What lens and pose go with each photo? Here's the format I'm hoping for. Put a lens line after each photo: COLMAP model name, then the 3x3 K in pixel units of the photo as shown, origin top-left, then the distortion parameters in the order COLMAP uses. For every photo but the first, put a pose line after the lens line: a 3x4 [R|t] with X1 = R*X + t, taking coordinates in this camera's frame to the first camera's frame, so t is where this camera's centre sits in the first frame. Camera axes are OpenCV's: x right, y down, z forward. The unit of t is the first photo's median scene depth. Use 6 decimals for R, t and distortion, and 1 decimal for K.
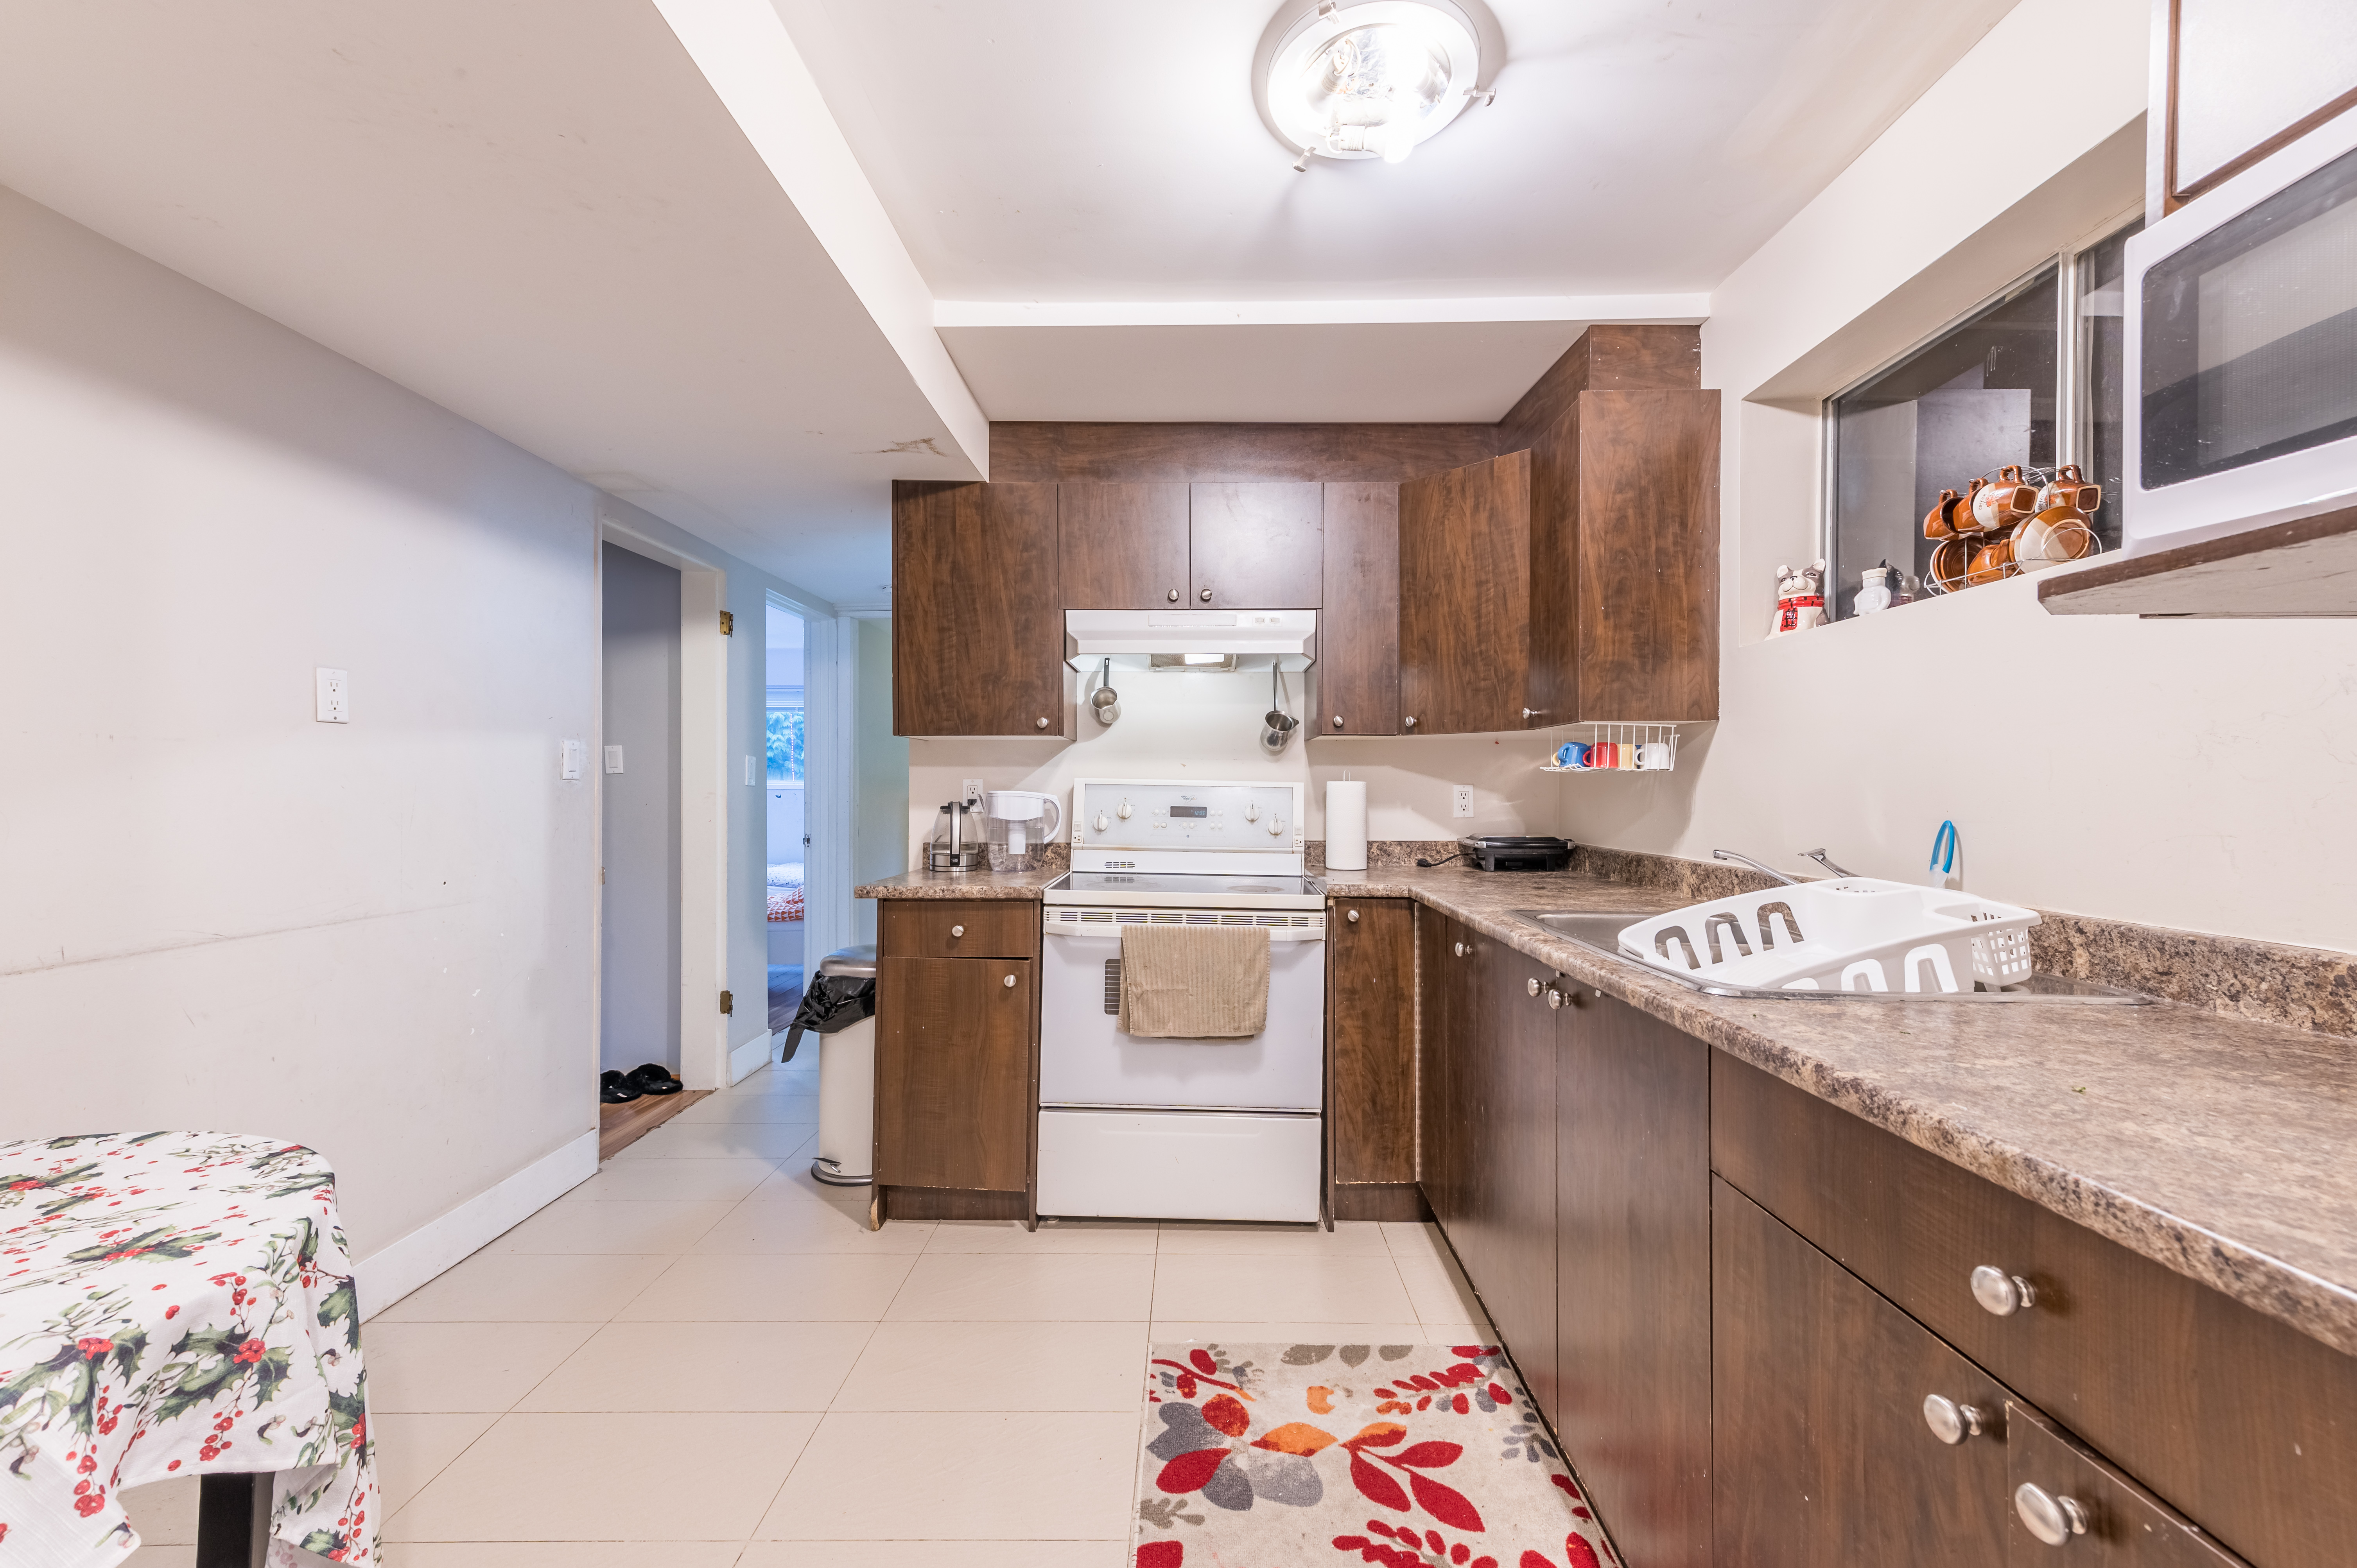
lens RADIAL K [[927.5, 0, 1175.8], [0, 927.5, 788.2], [0, 0, 1]] dist [0.018120, -0.001125]
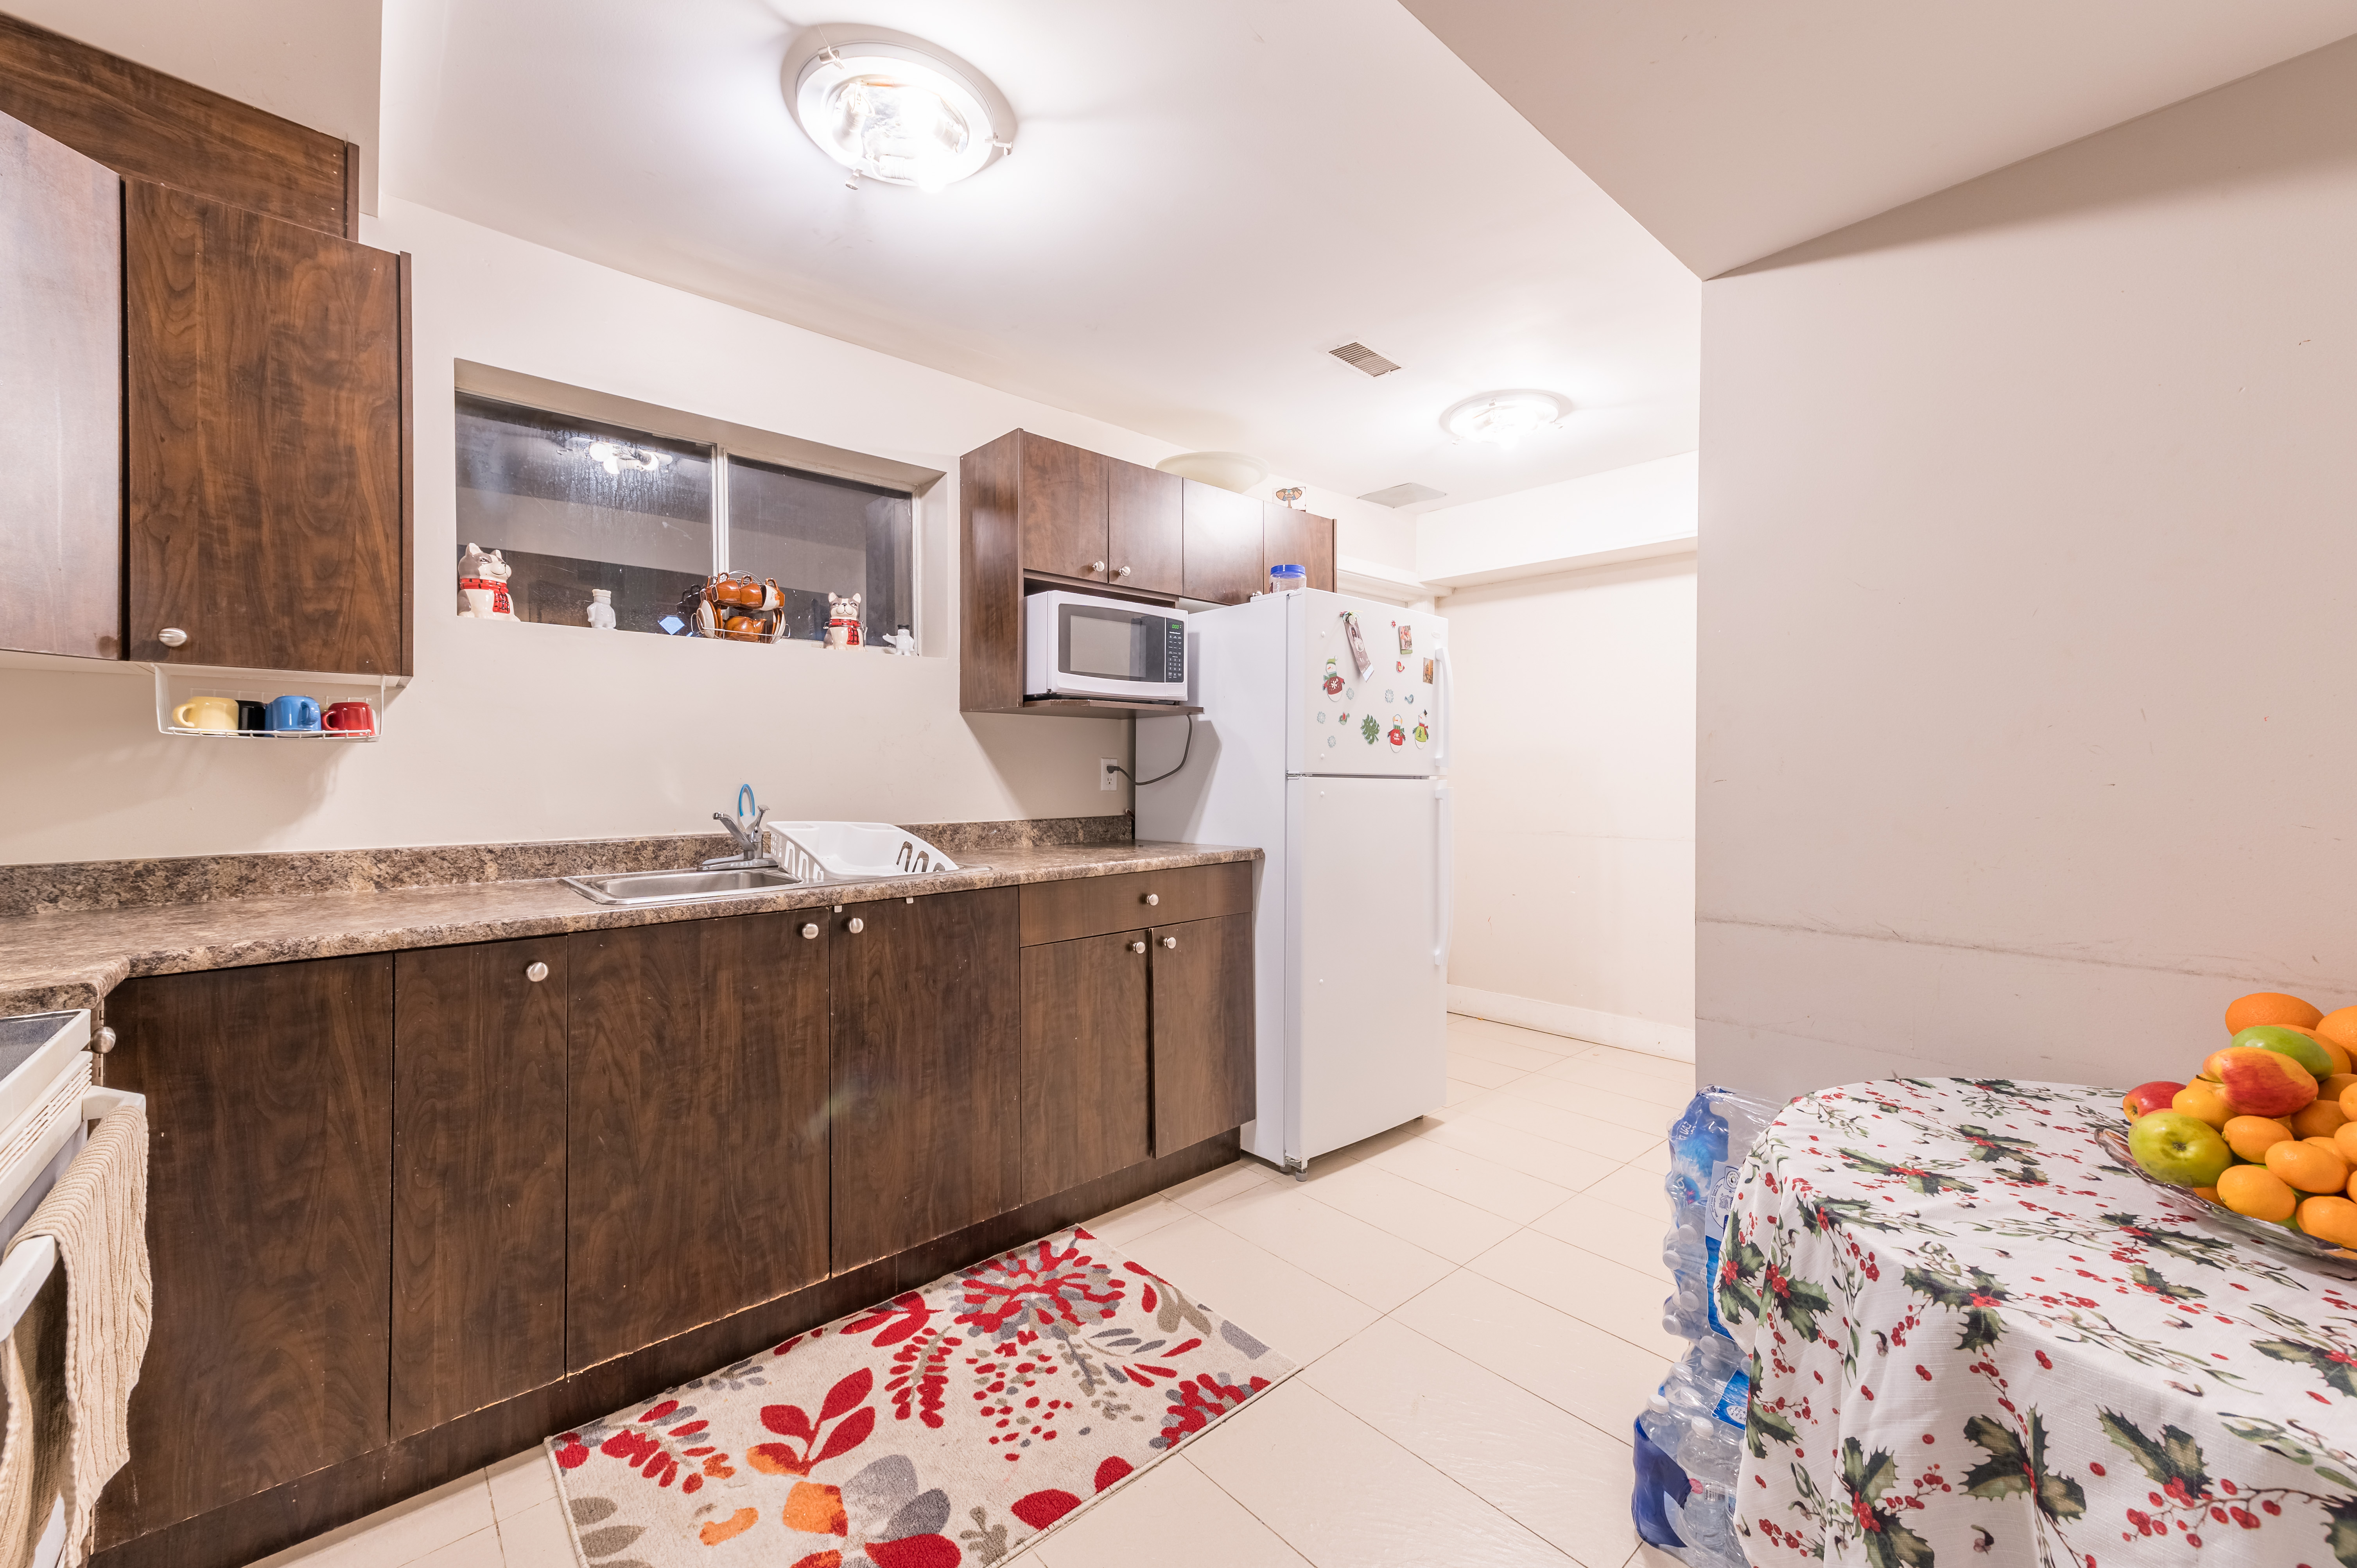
lens RADIAL K [[927.5, 0, 1177.4], [0, 927.5, 771.5], [0, 0, 1]] dist [0.018120, -0.001125]
pose [[-0.677877, -0.005115, 0.735158, -0.831322], [-0.000154, 0.999977, 0.006815, 0.000541], [-0.735175, 0.004507, -0.677862, 1.502632]]
